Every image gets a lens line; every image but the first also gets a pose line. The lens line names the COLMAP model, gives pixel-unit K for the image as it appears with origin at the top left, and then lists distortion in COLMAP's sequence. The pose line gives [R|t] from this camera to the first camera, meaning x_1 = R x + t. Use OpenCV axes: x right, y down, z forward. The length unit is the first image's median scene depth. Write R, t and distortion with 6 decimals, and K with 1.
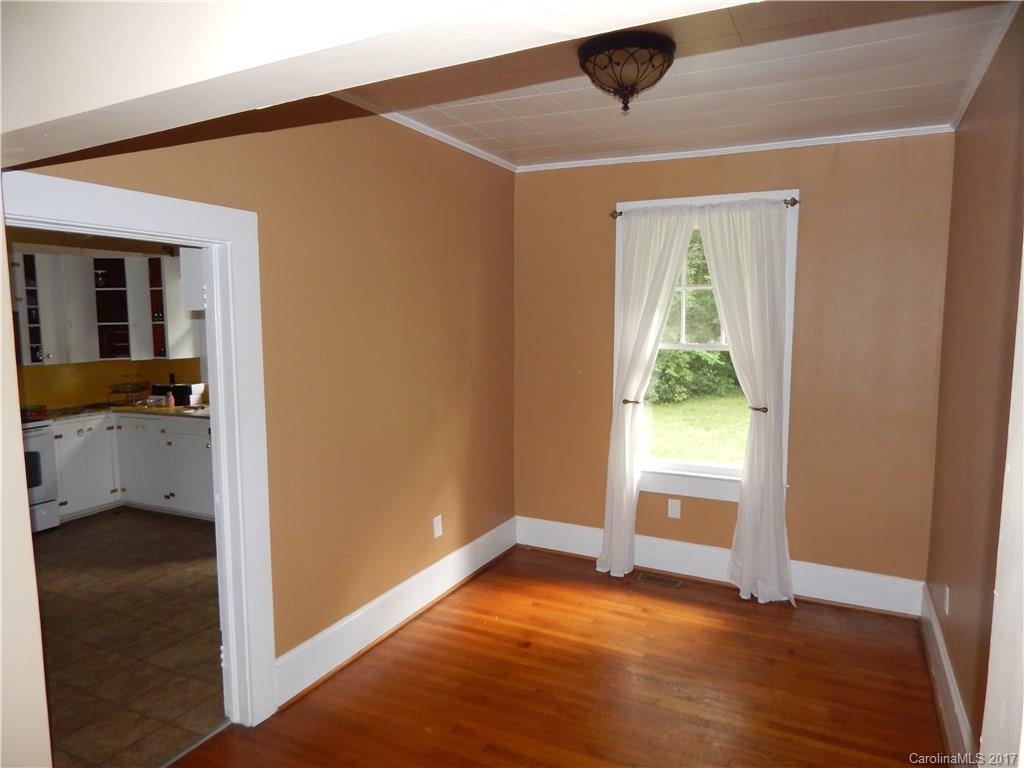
lens RADIAL K [[669.3, 0, 517.0], [0, 669.3, 372.9], [0, 0, 1]] dist [-0.000164, -0.002953]
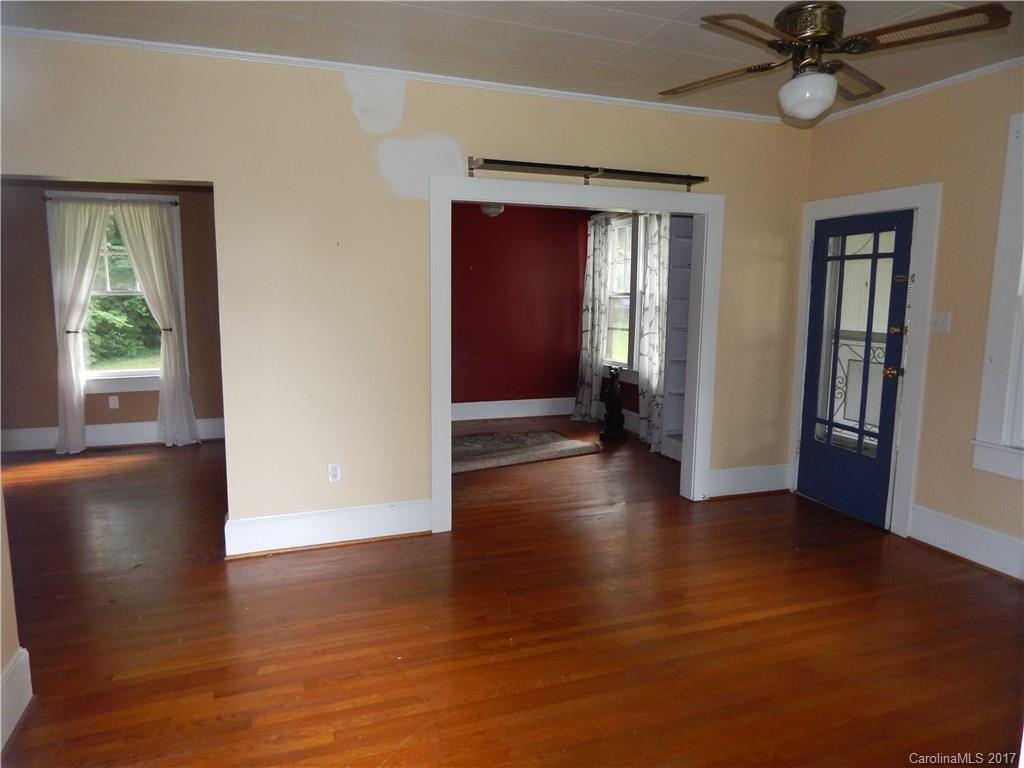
lens RADIAL K [[669.3, 0, 517.0], [0, 669.3, 372.9], [0, 0, 1]] dist [-0.000164, -0.002953]
pose [[0.675597, -0.096179, 0.730971, -0.163823], [0.064777, 0.995364, 0.071098, 0.060970], [-0.734420, -0.000683, 0.678694, -0.455136]]
